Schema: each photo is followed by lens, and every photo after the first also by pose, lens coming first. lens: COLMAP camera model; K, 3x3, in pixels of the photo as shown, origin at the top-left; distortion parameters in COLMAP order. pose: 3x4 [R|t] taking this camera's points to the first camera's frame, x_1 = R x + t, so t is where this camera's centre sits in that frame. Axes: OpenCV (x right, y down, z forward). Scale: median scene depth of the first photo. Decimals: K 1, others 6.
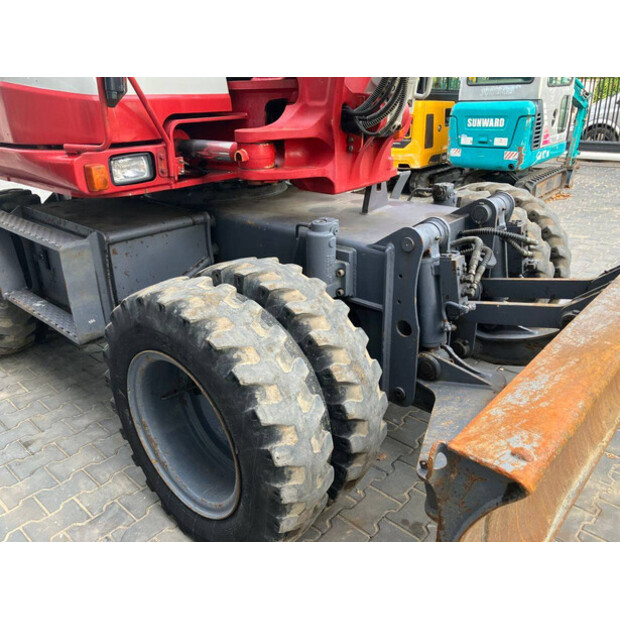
lens RADIAL K [[504.9, 0, 318.4], [0, 504.9, 309.2], [0, 0, 1]] dist [0.027737, -0.023595]
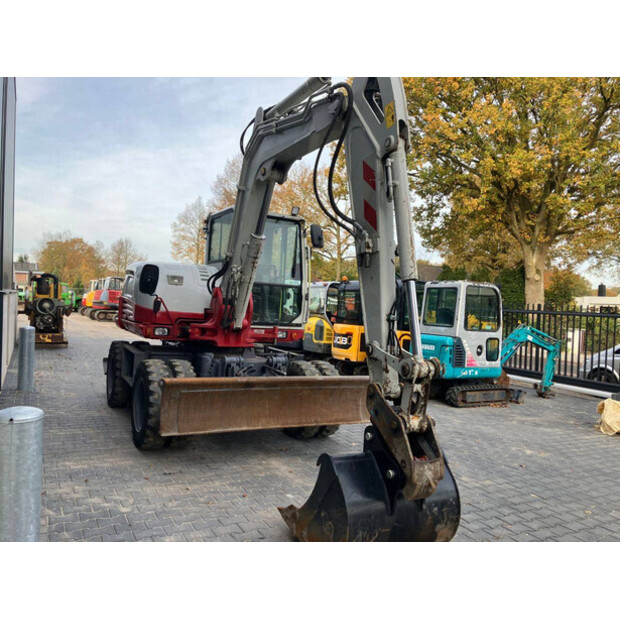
lens RADIAL K [[504.9, 0, 312.8], [0, 504.9, 312.9], [0, 0, 1]] dist [0.027737, -0.023595]
pose [[0.938002, 0.091246, -0.334405, 0.529819], [-0.217432, 0.906216, -0.362624, 0.190100], [0.269955, 0.412852, 0.869872, -0.526691]]
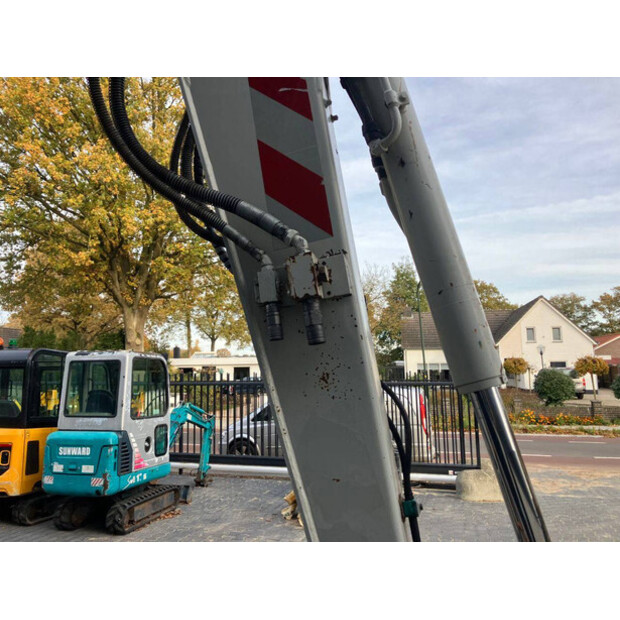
lens RADIAL K [[504.9, 0, 297.0], [0, 504.9, 308.6], [0, 0, 1]] dist [0.027737, -0.023595]
pose [[0.906994, 0.089714, 0.411476, 0.296253], [0.146395, 0.848952, -0.507788, -0.015726], [-0.394880, 0.520799, 0.756861, -0.141422]]
